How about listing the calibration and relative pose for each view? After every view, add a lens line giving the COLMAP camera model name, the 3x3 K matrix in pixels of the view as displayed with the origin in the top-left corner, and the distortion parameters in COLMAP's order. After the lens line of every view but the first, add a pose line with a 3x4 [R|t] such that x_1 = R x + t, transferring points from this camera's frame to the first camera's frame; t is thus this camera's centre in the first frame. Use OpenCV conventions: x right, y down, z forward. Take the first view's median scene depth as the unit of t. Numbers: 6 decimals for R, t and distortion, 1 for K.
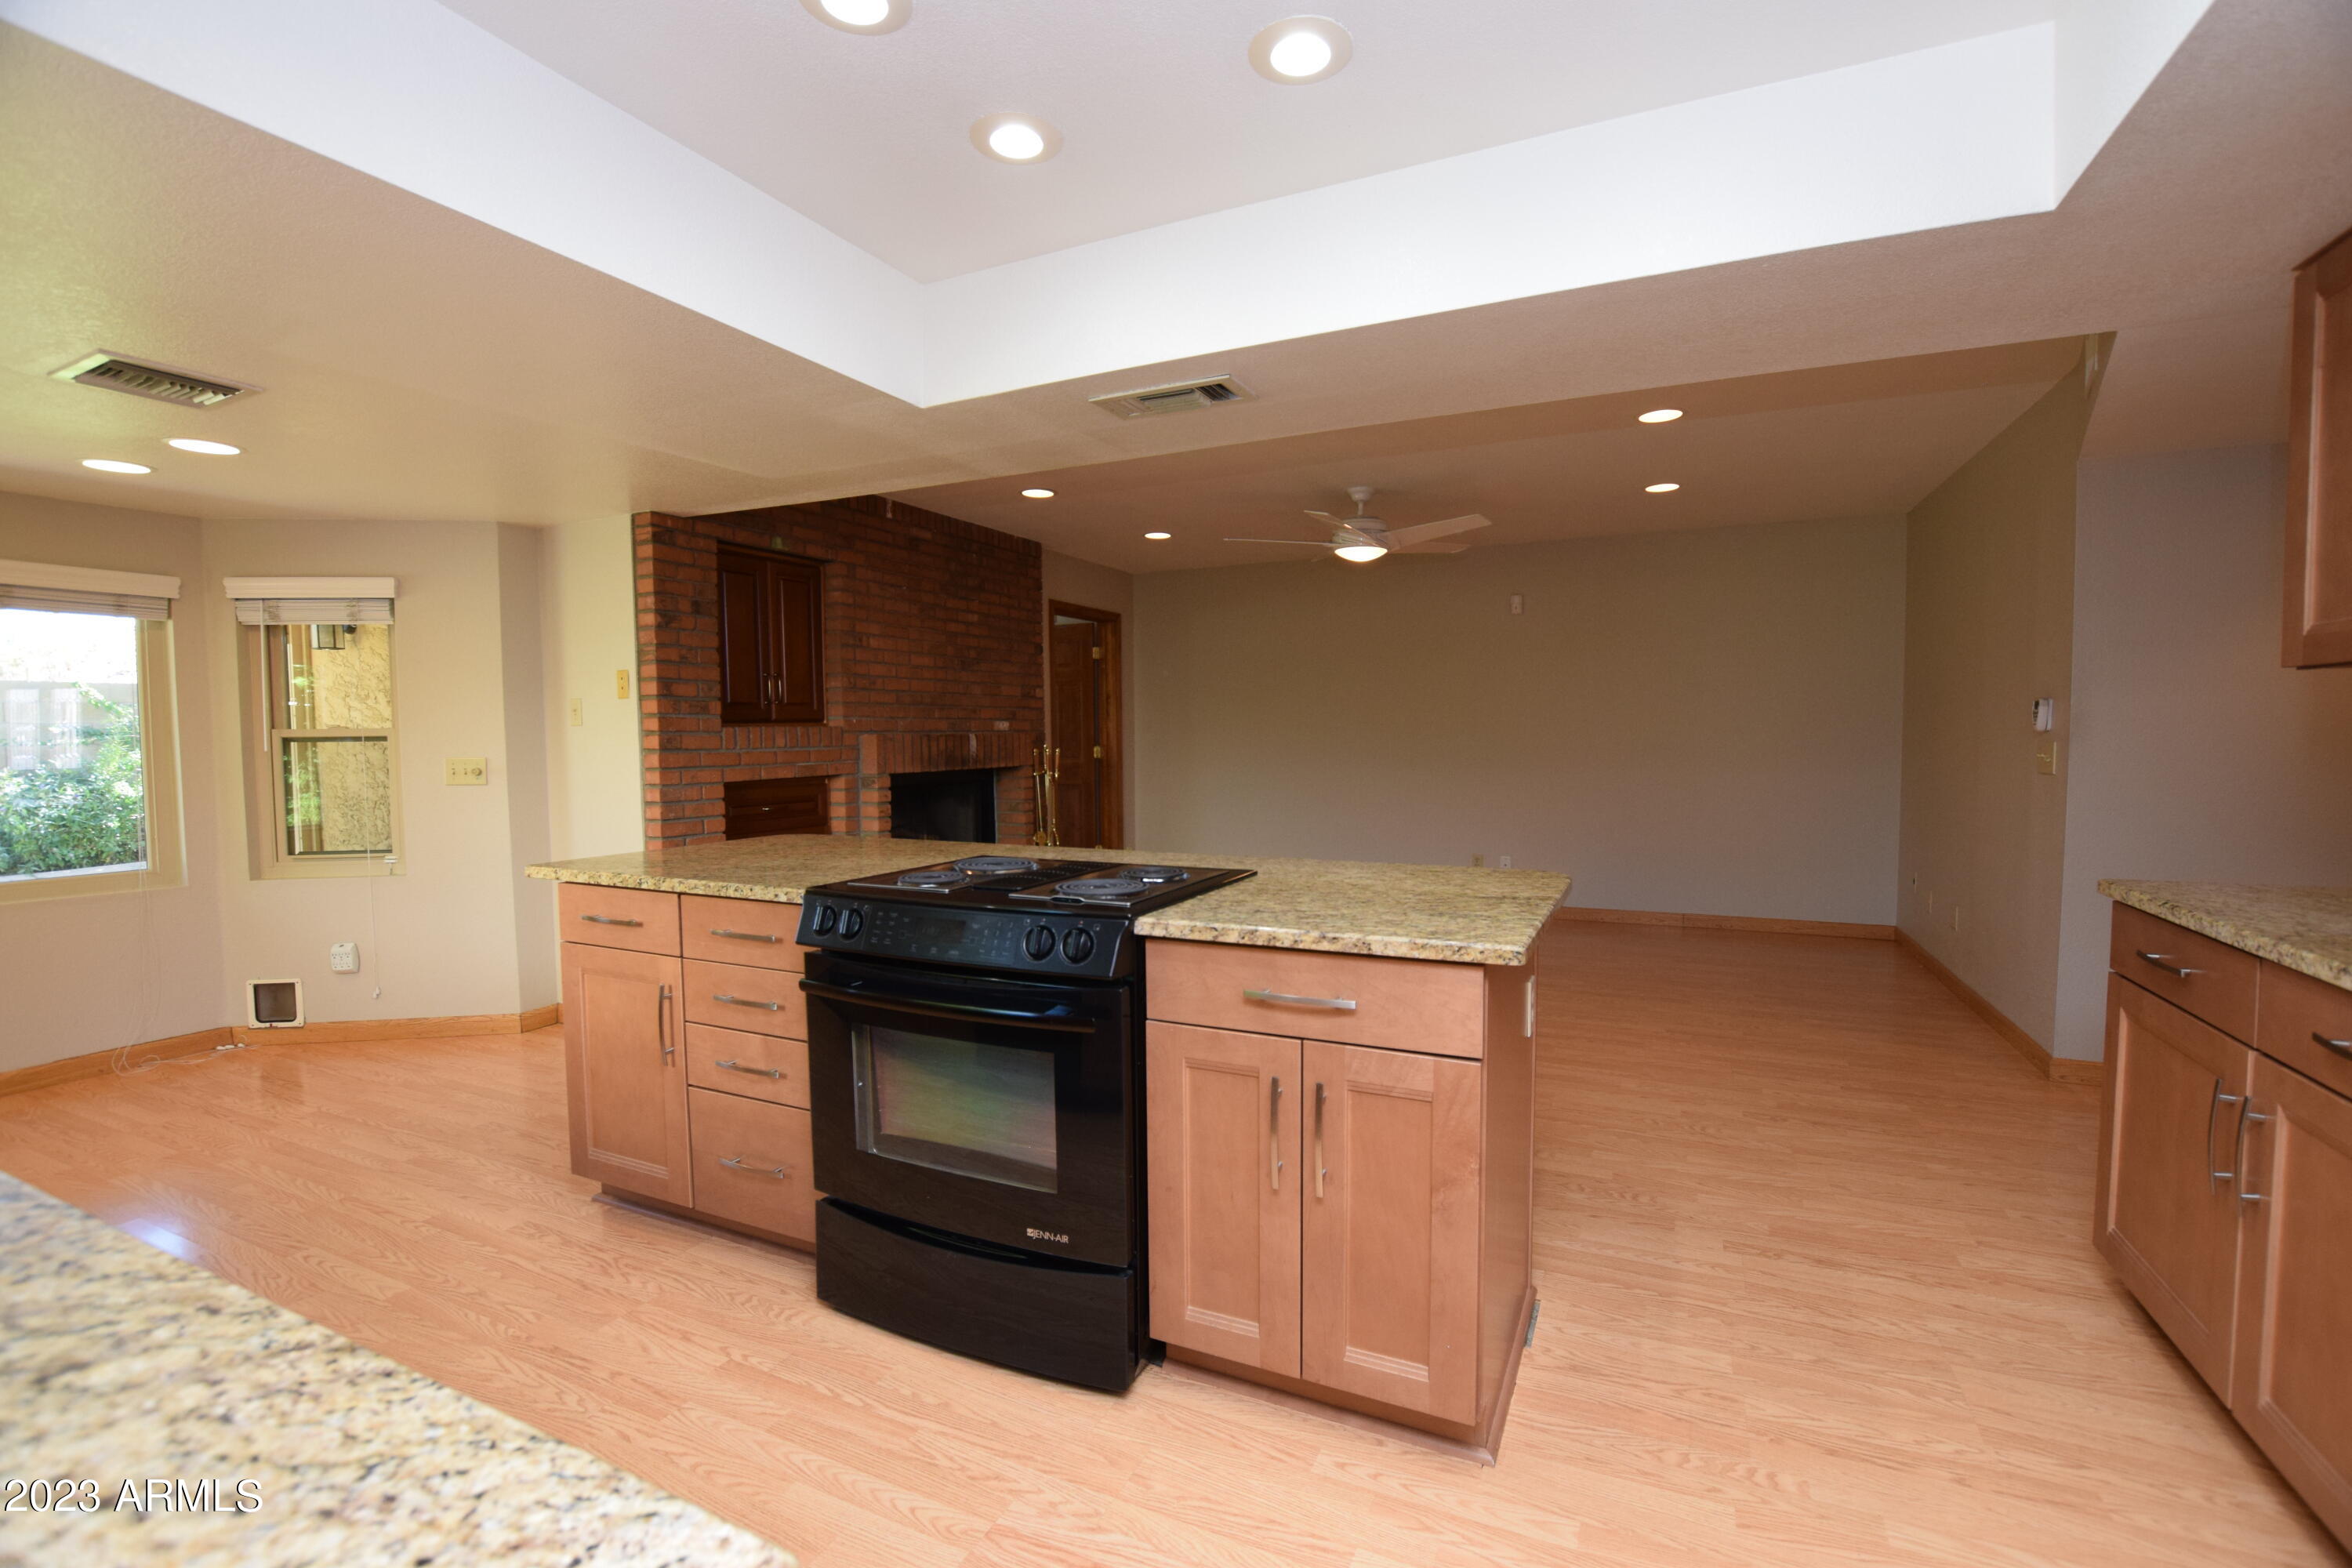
lens RADIAL K [[1032.4, 0, 1169.3], [0, 1032.4, 785.0], [0, 0, 1]] dist [-0.000712, 0.000302]
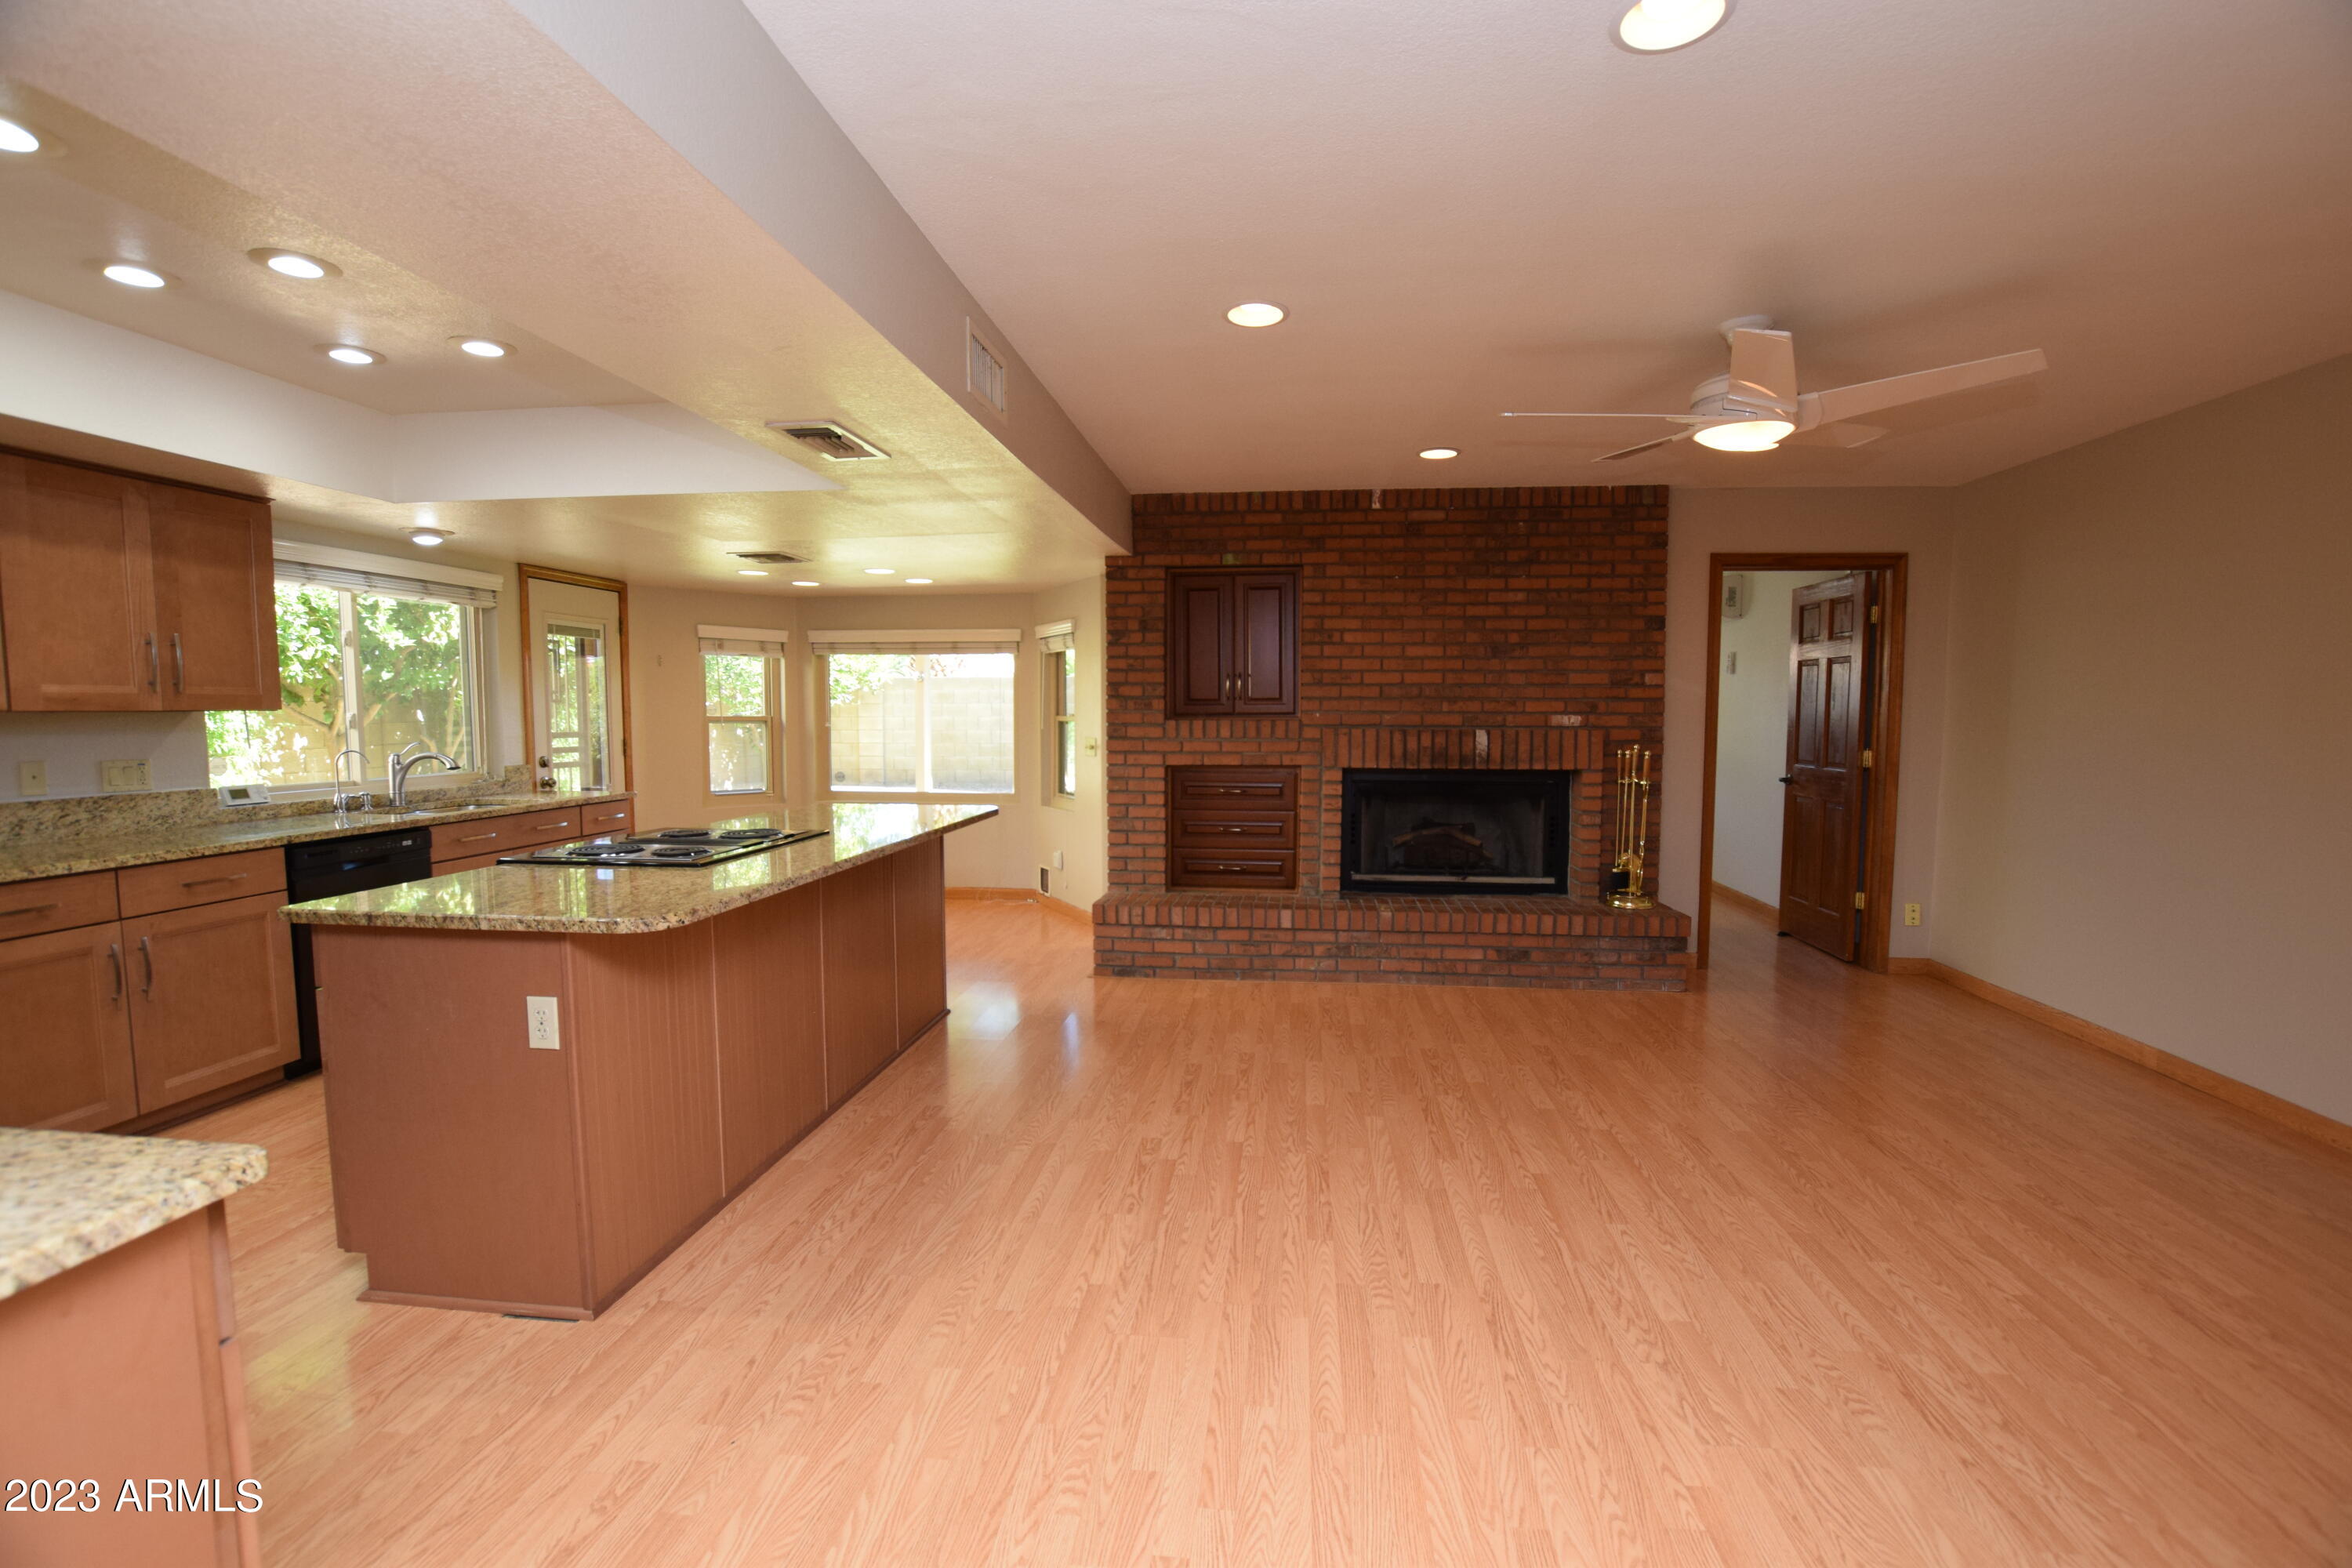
lens RADIAL K [[1032.4, 0, 1182.1], [0, 1032.4, 788.5], [0, 0, 1]] dist [-0.000712, 0.000302]
pose [[0.364040, 0.082804, -0.927695, 0.657314], [-0.054028, 0.996240, 0.067721, -0.054464], [0.929815, 0.025468, 0.367145, 0.519889]]
